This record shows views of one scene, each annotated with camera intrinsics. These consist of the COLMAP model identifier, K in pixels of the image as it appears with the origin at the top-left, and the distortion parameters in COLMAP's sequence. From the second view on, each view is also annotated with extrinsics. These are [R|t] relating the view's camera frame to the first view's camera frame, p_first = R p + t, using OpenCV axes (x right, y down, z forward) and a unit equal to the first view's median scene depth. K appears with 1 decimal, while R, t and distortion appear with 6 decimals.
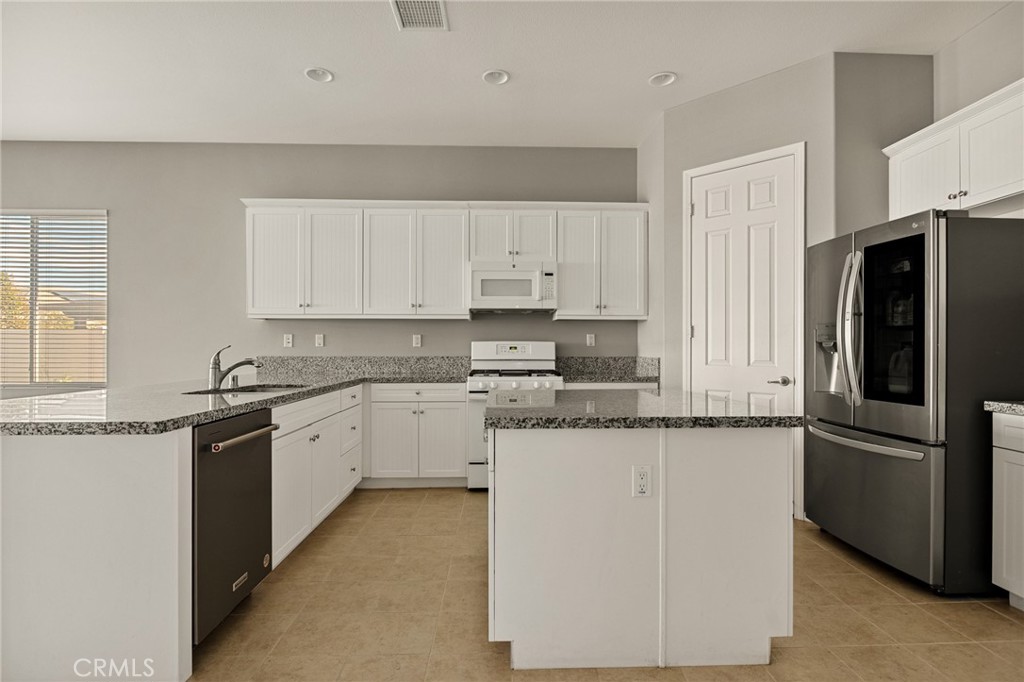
lens RADIAL K [[503.4, 0, 516.0], [0, 503.4, 345.3], [0, 0, 1]] dist [-0.012030, 0.001617]
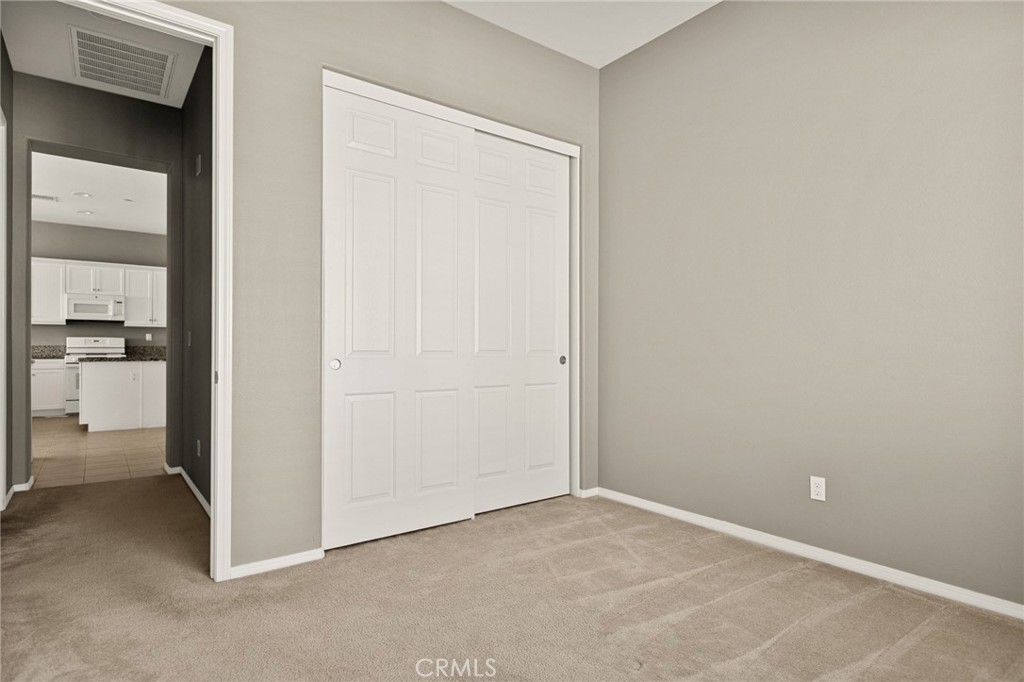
lens RADIAL K [[532.8, 0, 505.5], [0, 532.8, 347.7], [0, 0, 1]] dist [-0.005645, -0.000932]
pose [[0.811754, -0.000334, 0.584000, 0.077909], [-0.001174, 0.999997, 0.002204, 0.024517], [-0.583999, -0.002474, 0.811751, -1.483983]]
